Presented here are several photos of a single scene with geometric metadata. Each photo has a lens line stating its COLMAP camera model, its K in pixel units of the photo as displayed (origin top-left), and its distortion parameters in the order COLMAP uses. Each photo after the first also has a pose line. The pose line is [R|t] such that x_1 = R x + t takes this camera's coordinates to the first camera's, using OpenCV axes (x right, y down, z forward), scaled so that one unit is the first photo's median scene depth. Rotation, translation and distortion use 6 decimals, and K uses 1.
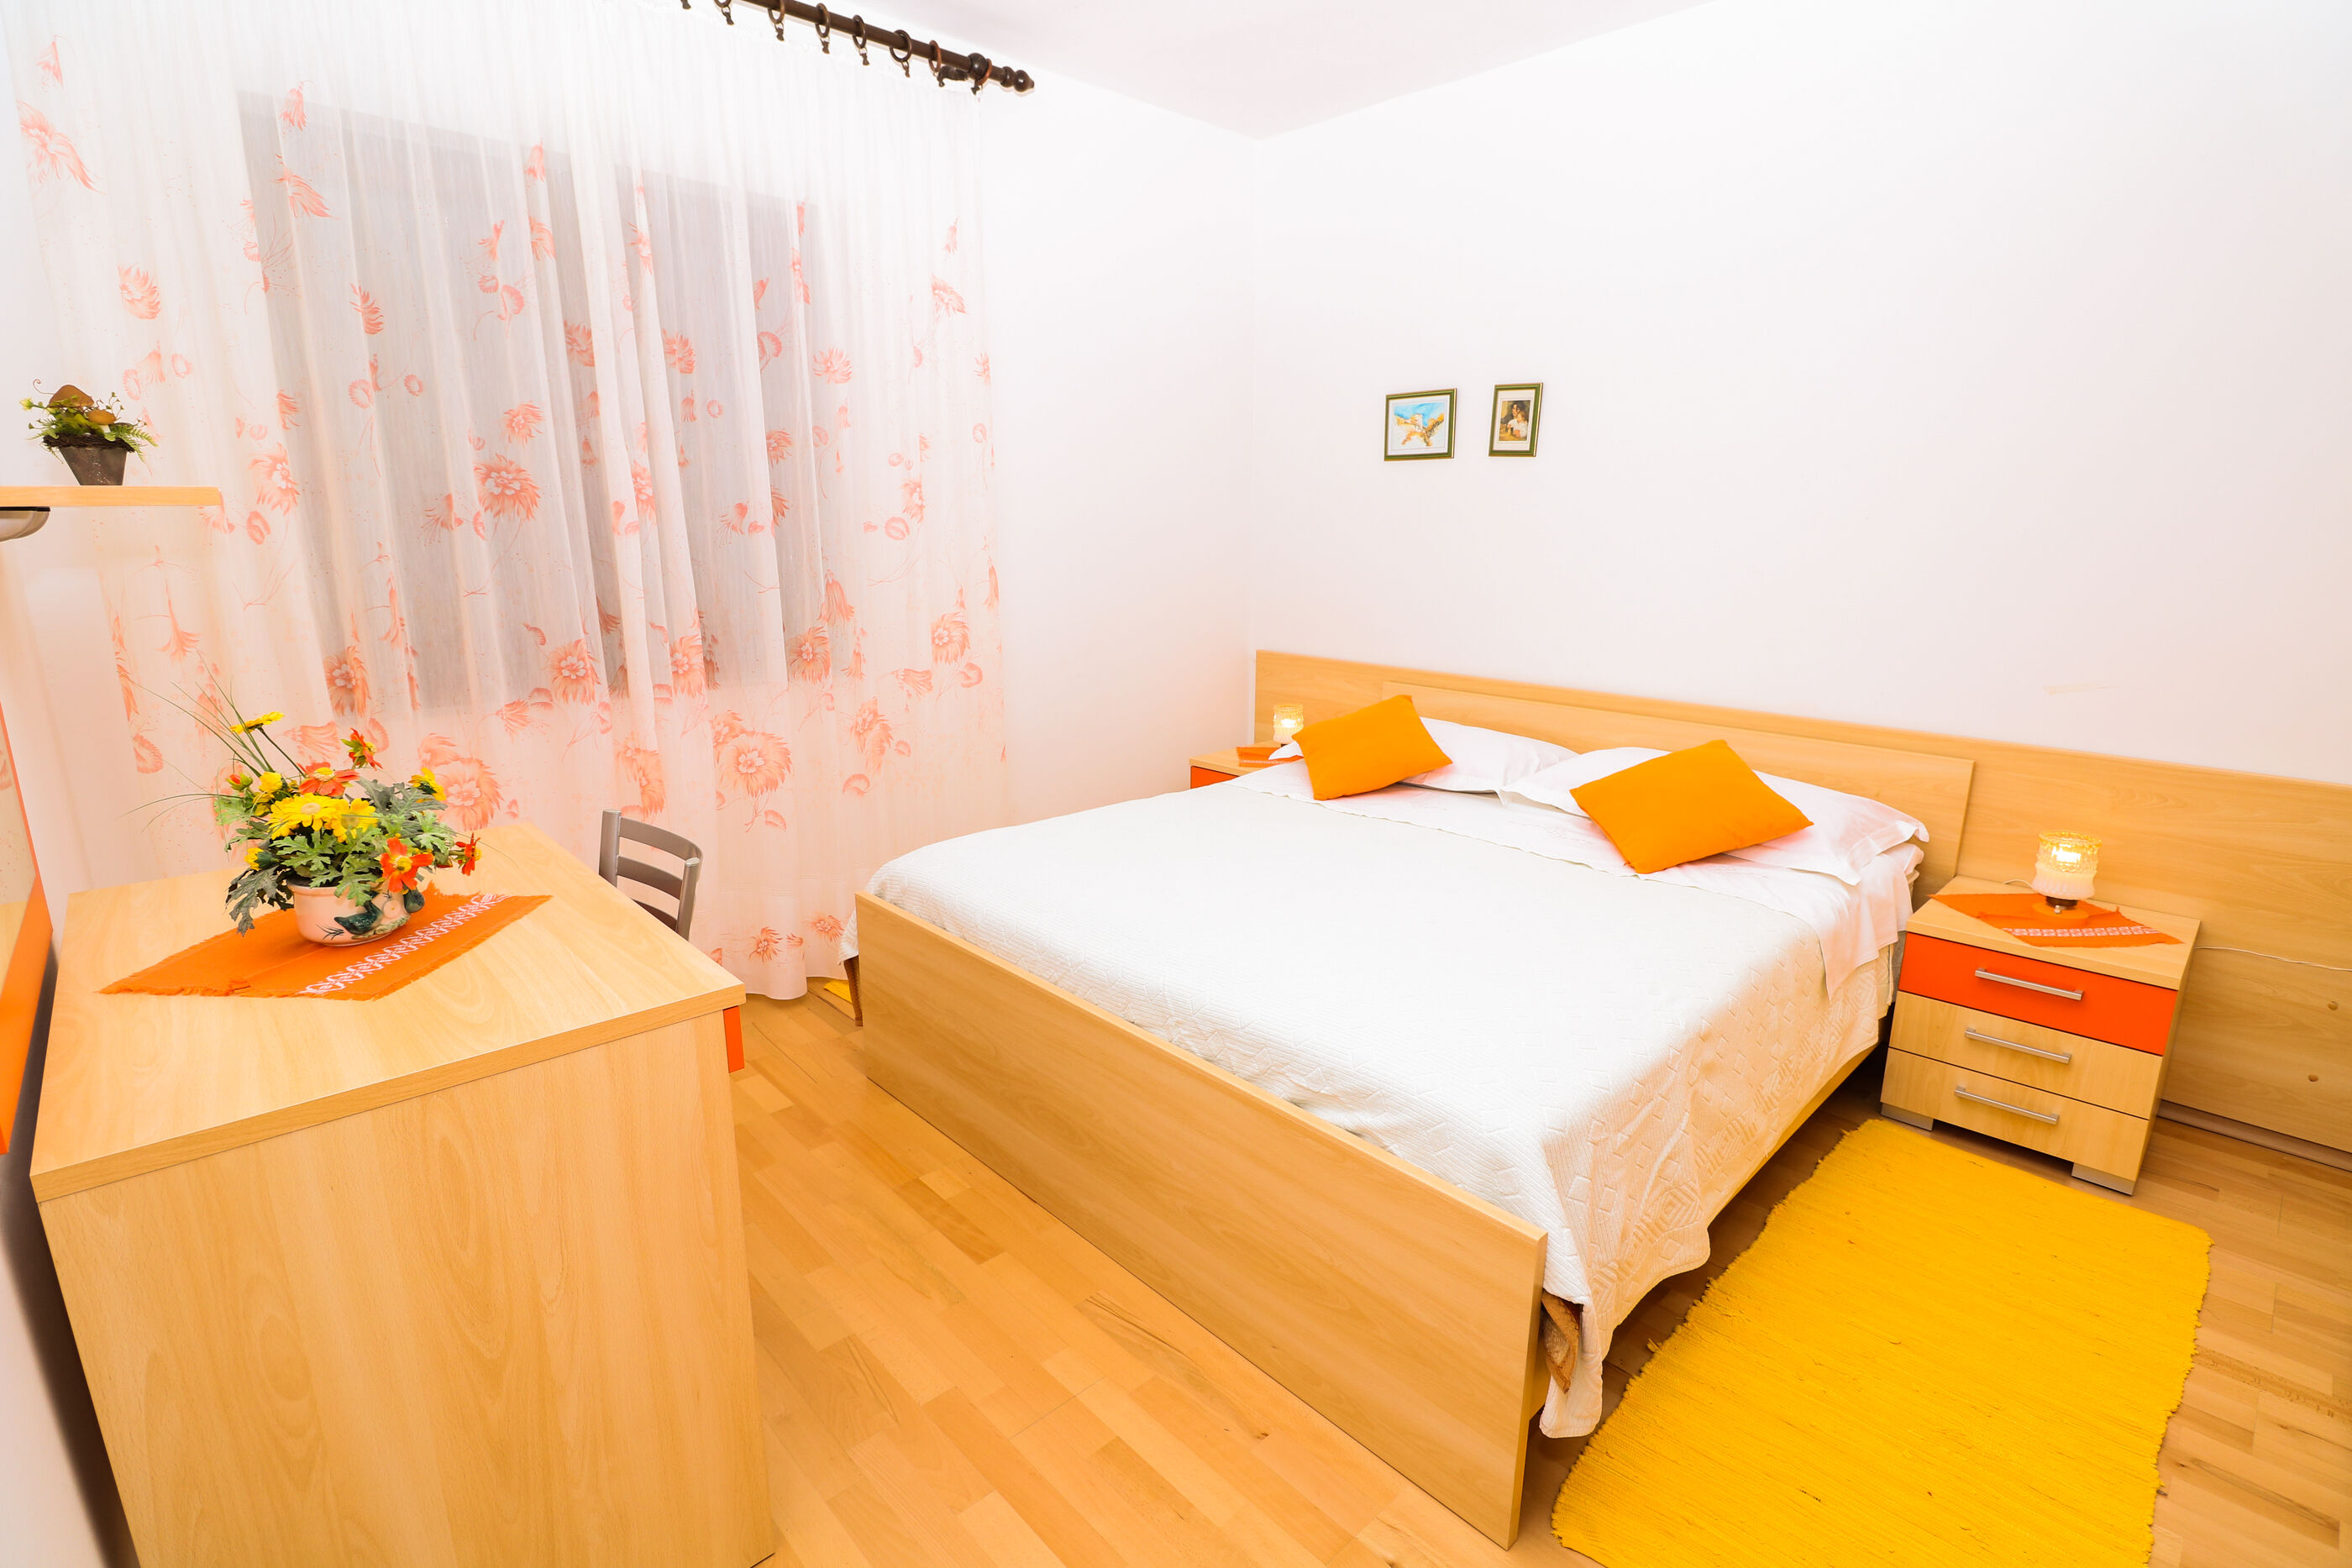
lens RADIAL K [[1086.1, 0, 1176.0], [0, 1086.1, 784.0], [0, 0, 1]] dist [0.000928, -0.009494]
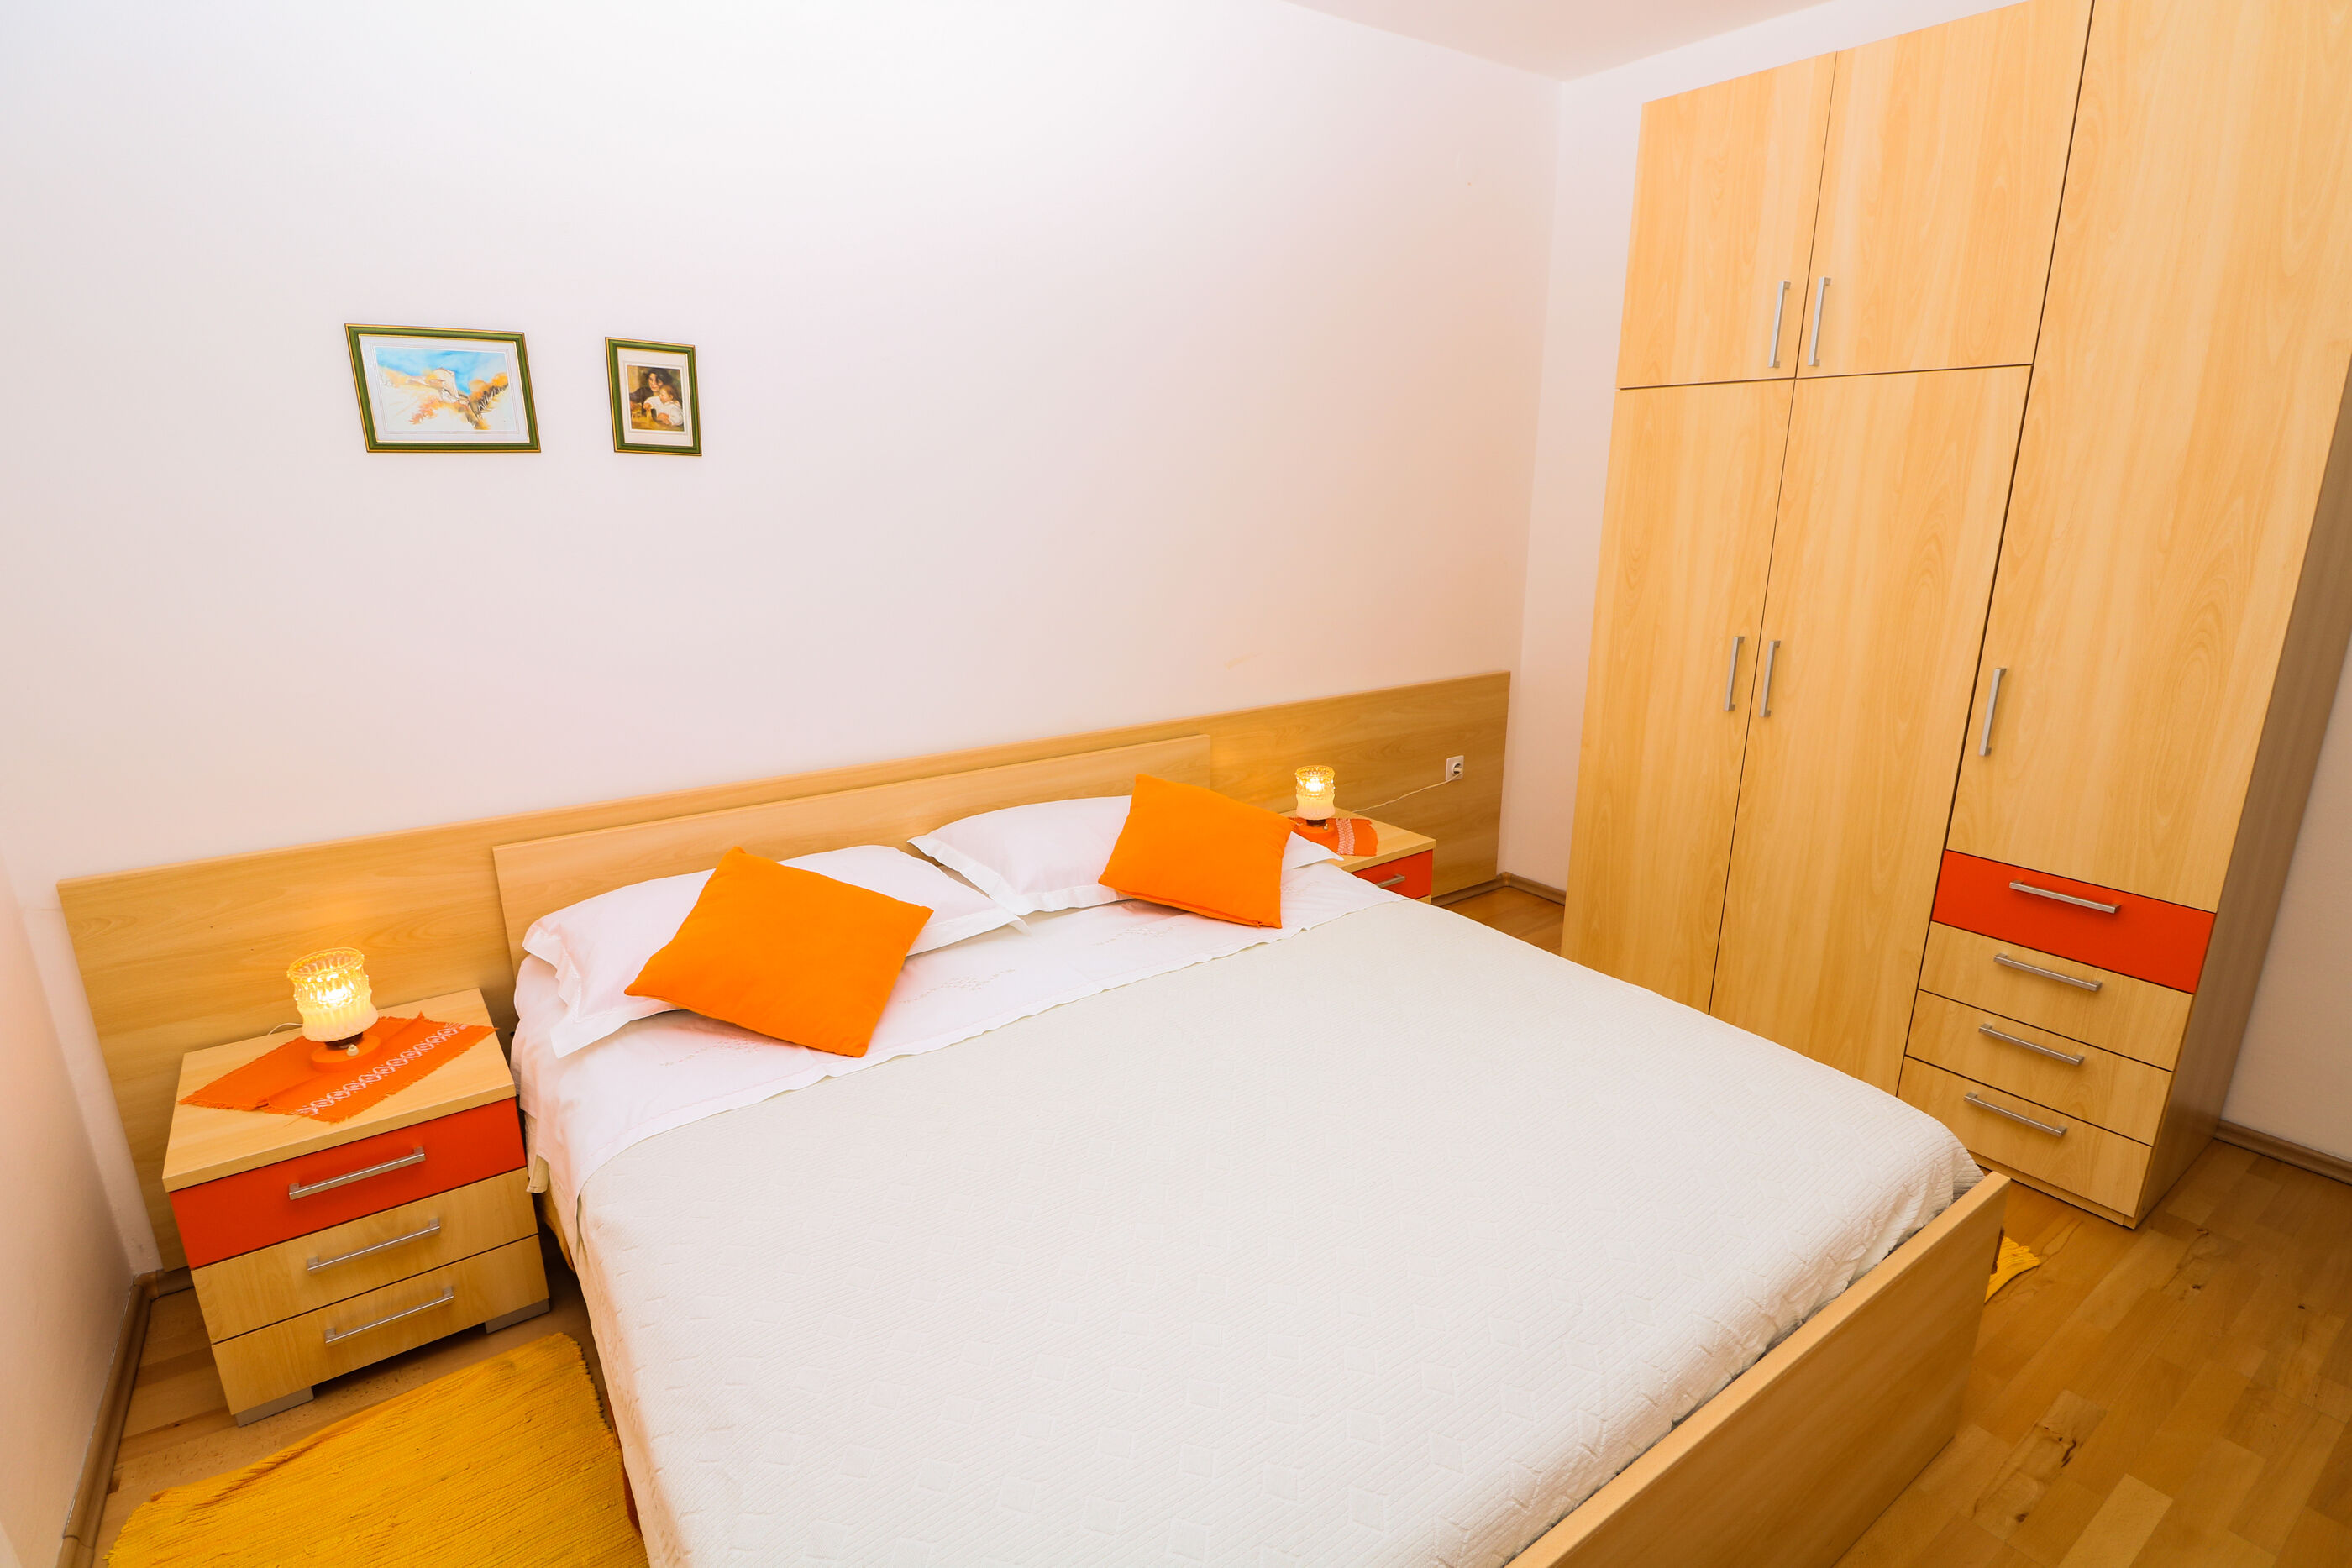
lens RADIAL K [[1166.5, 0, 1176.0], [0, 1166.5, 784.0], [0, 0, 1]] dist [-0.000974, -0.000545]
pose [[0.138916, -0.267760, 0.953419, -0.365289], [0.237375, 0.943689, 0.230442, -0.203574], [-0.961434, 0.194306, 0.194653, 0.608281]]
